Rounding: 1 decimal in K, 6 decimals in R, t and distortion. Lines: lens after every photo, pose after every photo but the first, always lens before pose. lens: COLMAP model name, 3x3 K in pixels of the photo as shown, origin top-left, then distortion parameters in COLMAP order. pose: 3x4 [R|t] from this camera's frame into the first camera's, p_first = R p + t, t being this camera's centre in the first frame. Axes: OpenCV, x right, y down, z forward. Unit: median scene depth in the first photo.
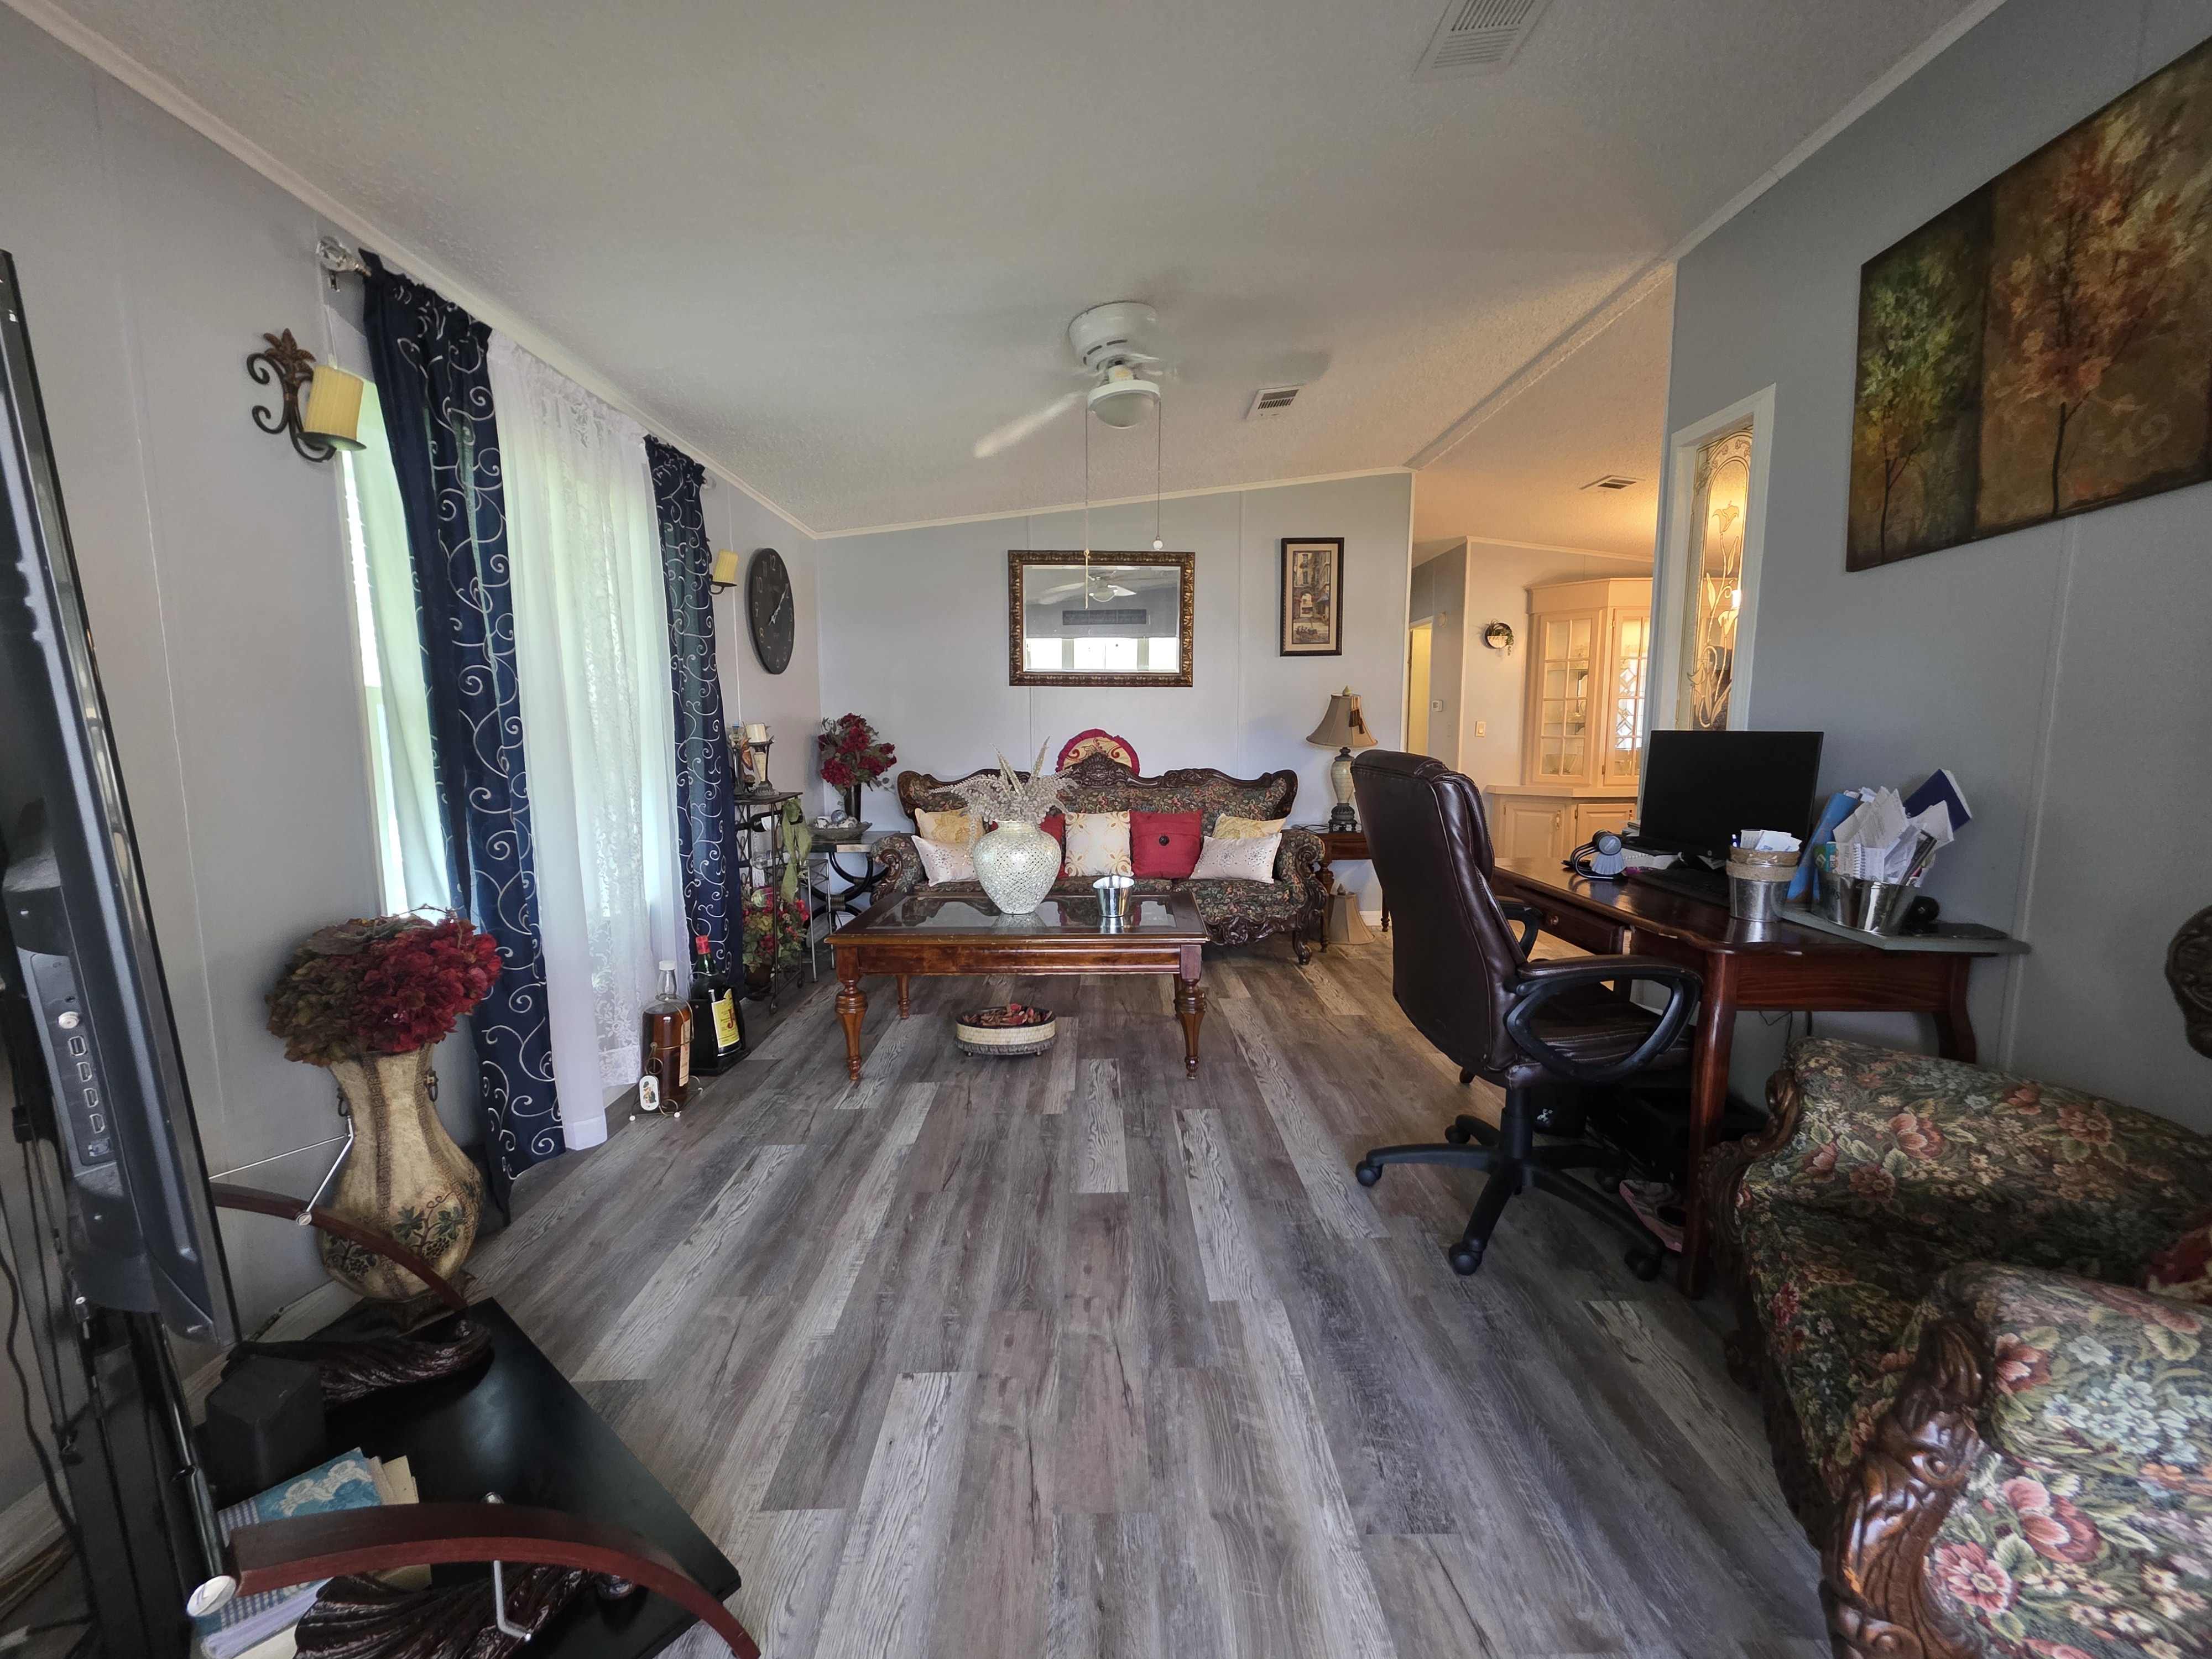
lens RADIAL K [[880.1, 0, 1110.8], [0, 880.1, 829.8], [0, 0, 1]] dist [0.003677, 0.000602]
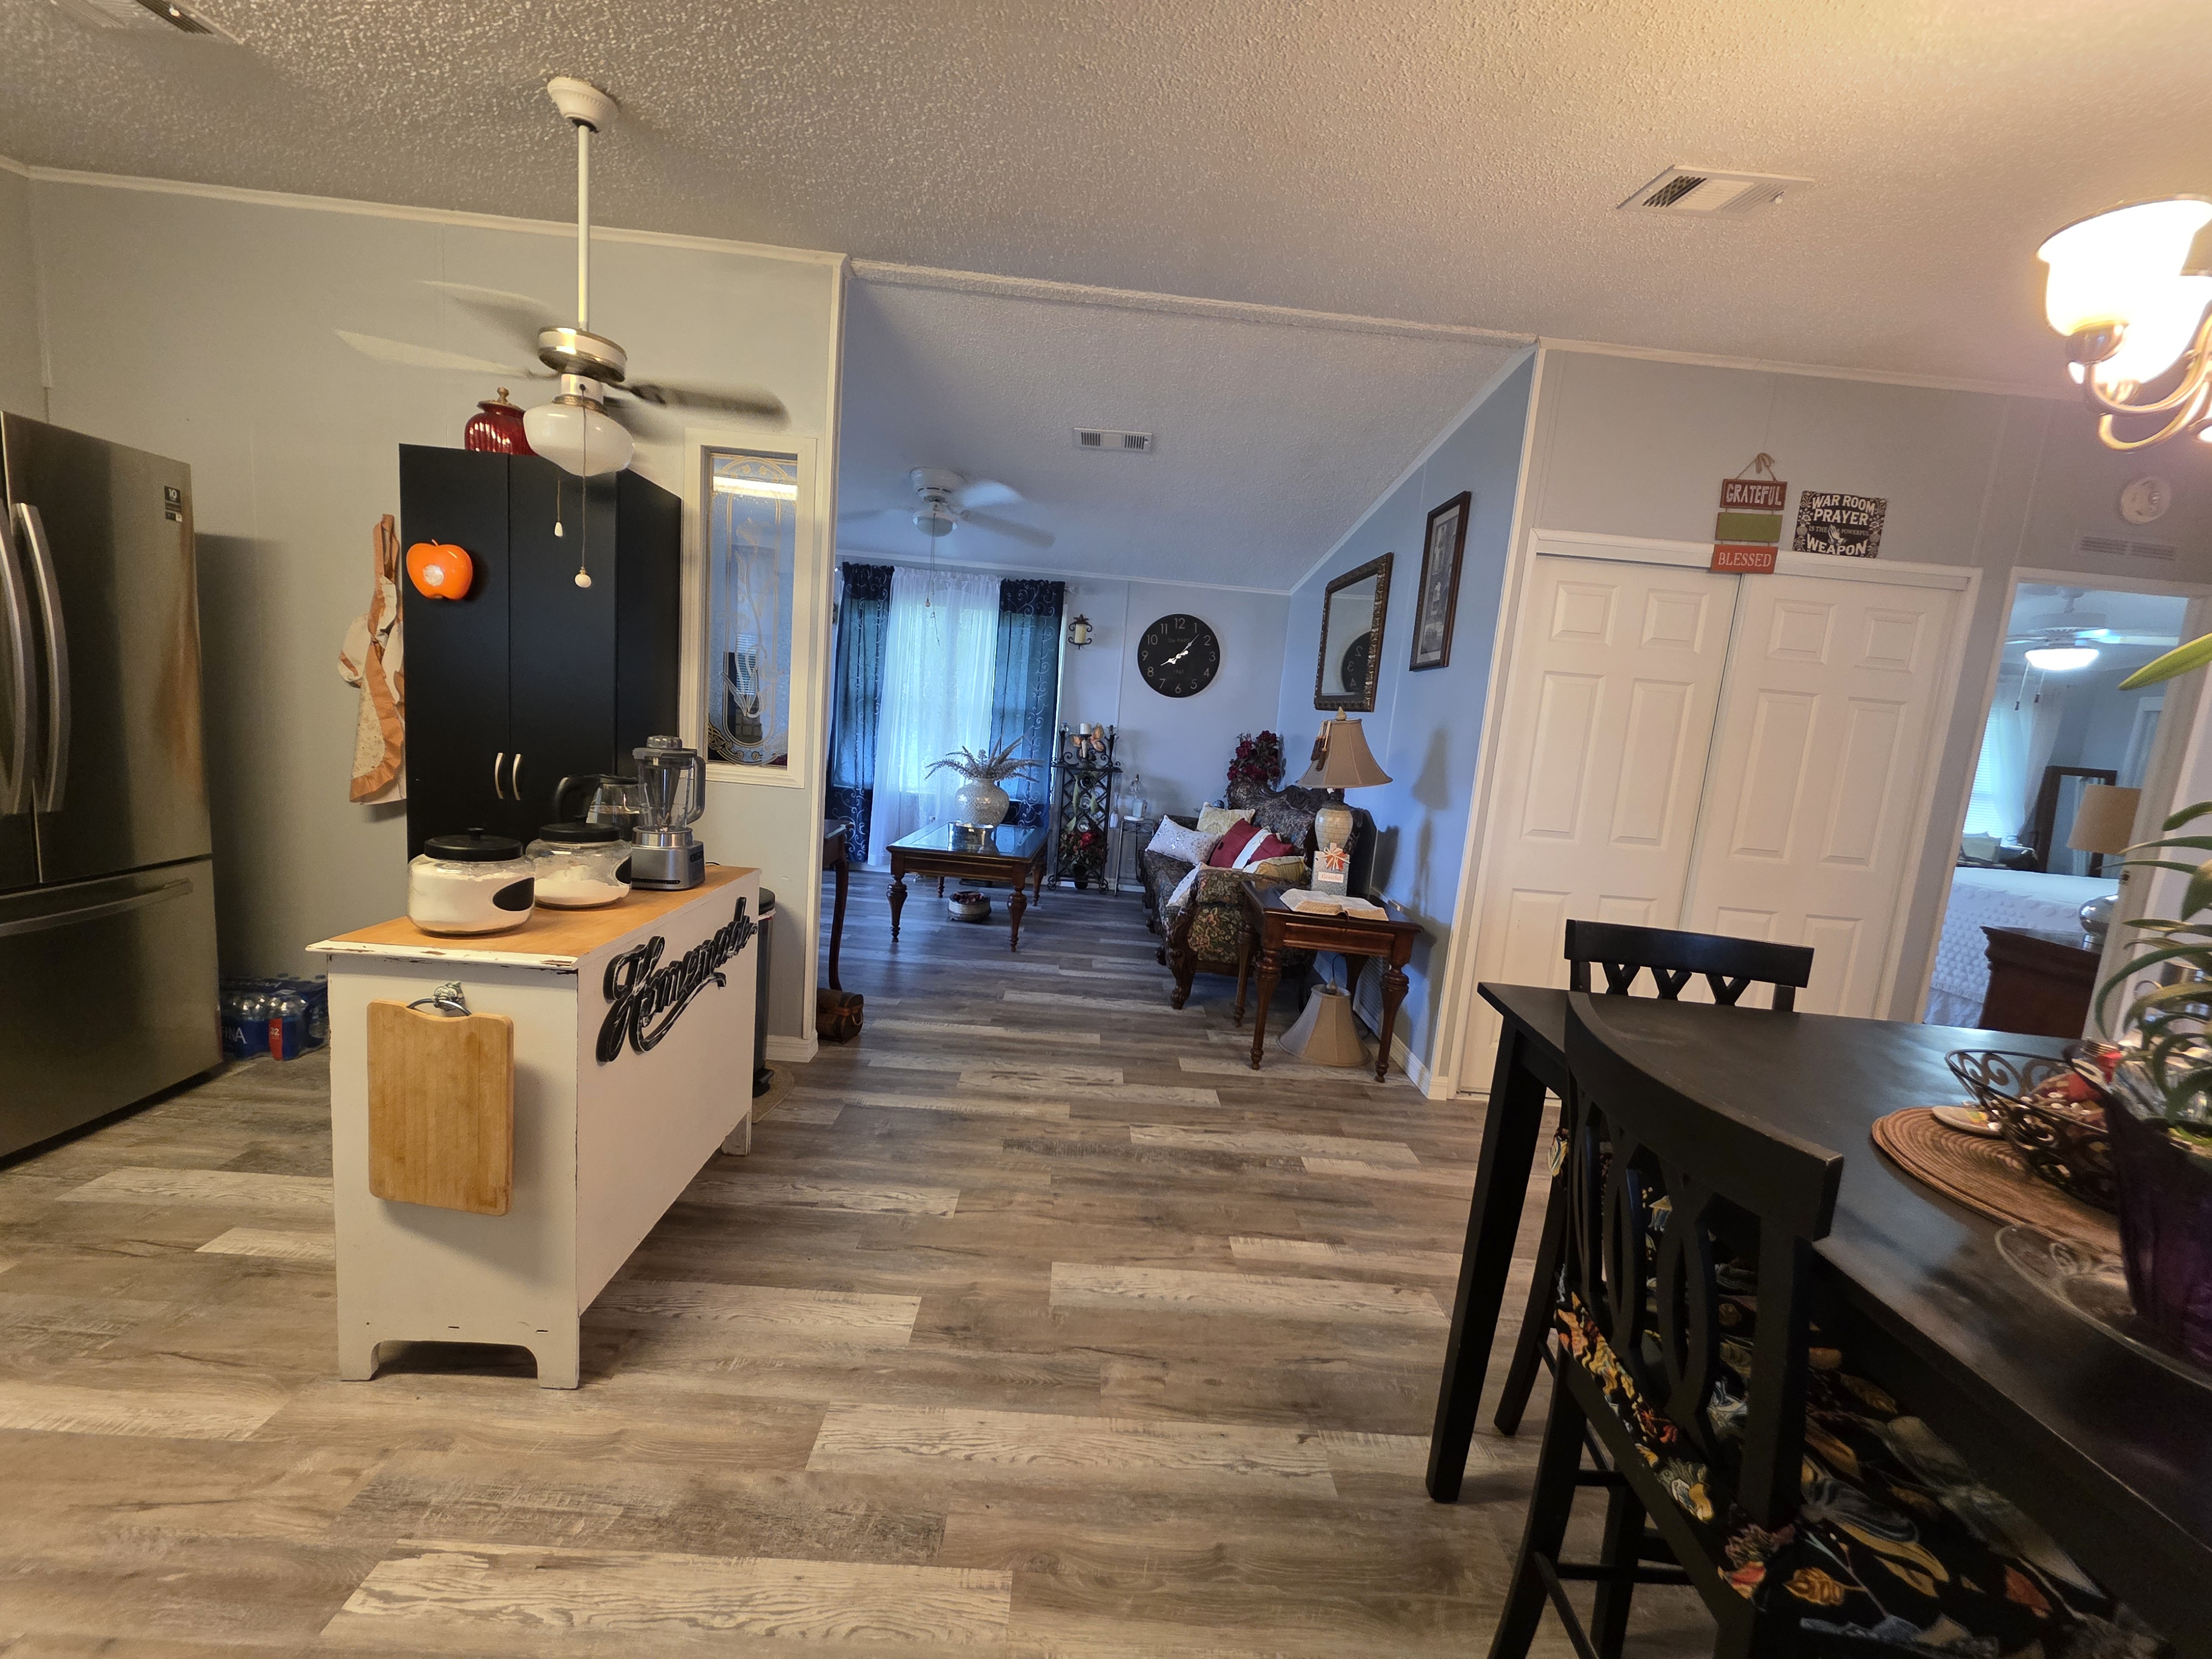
lens RADIAL K [[878.1, 0, 1111.2], [0, 878.1, 829.3], [0, 0, 1]] dist [0.004394, -0.000154]
pose [[0.002320, 0.138046, -0.990423, 1.505915], [-0.200677, 0.970342, 0.134777, -0.185528], [0.979655, 0.198443, 0.029954, 1.202888]]
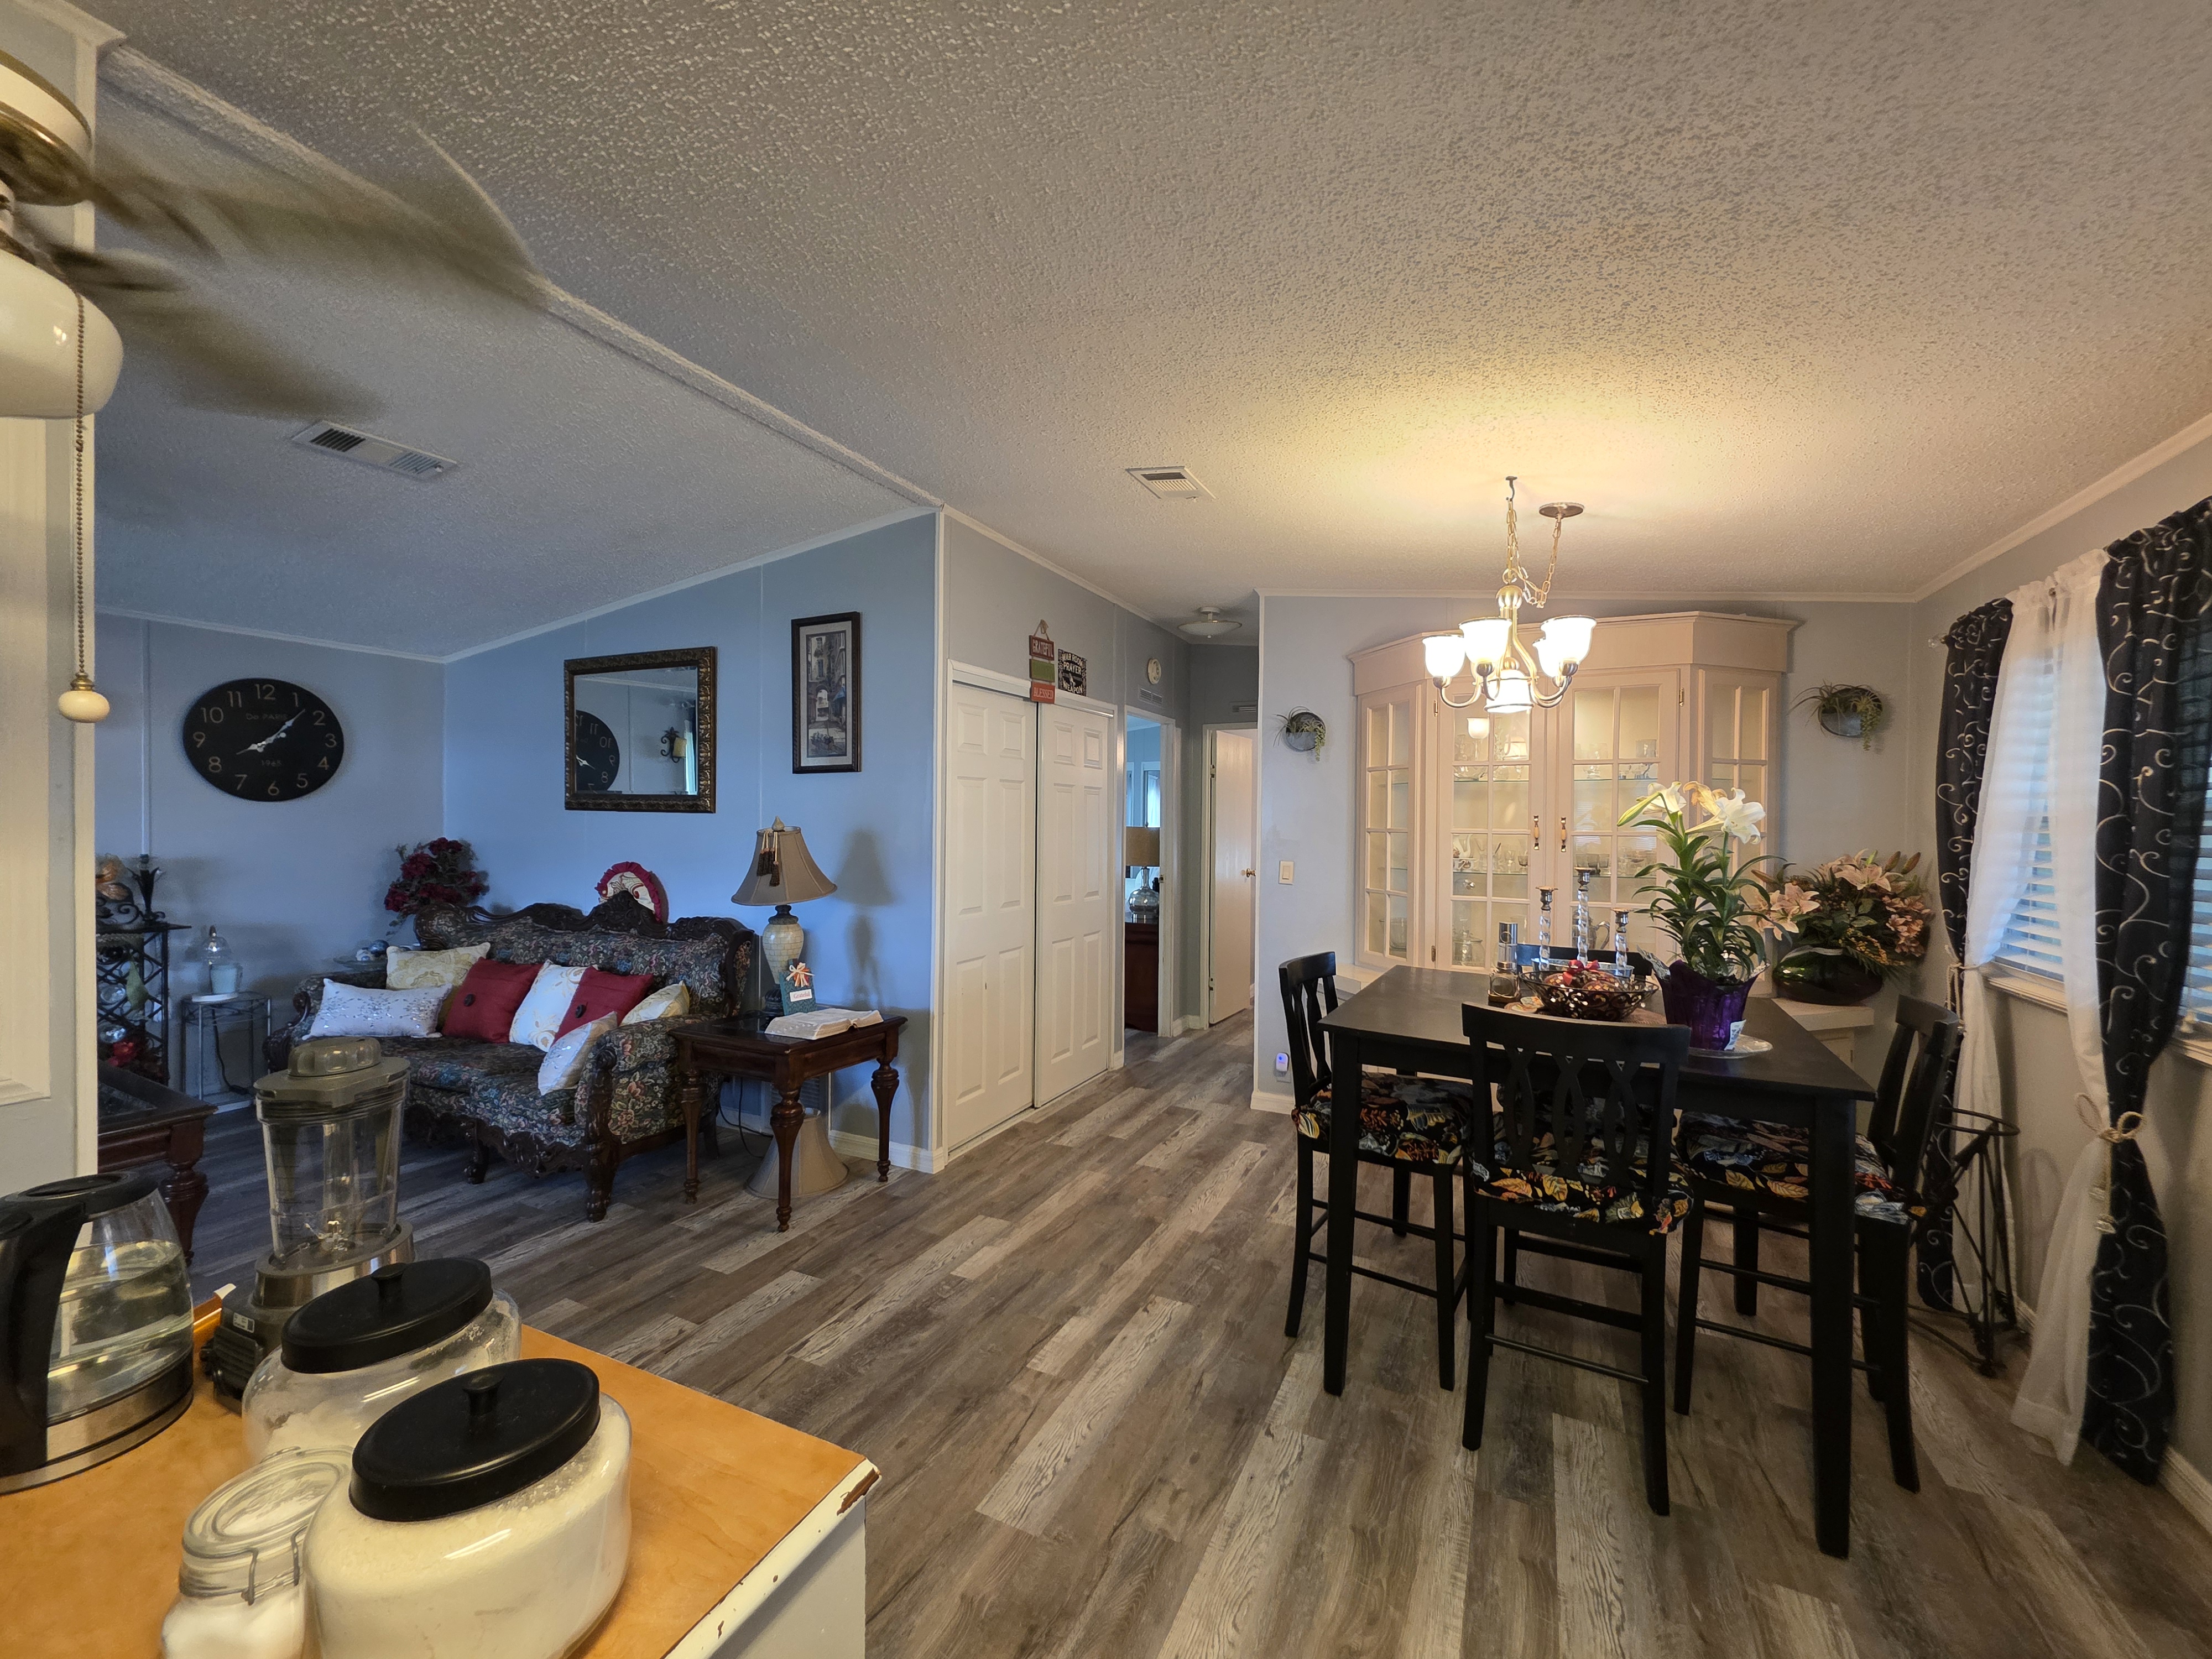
lens RADIAL K [[880.1, 0, 1110.8], [0, 880.1, 829.8], [0, 0, 1]] dist [0.003677, 0.000602]
pose [[0.891193, 0.020010, -0.453183, 1.225122], [-0.067485, 0.993758, -0.088831, -0.161803], [0.448577, 0.109749, 0.886980, 0.737775]]
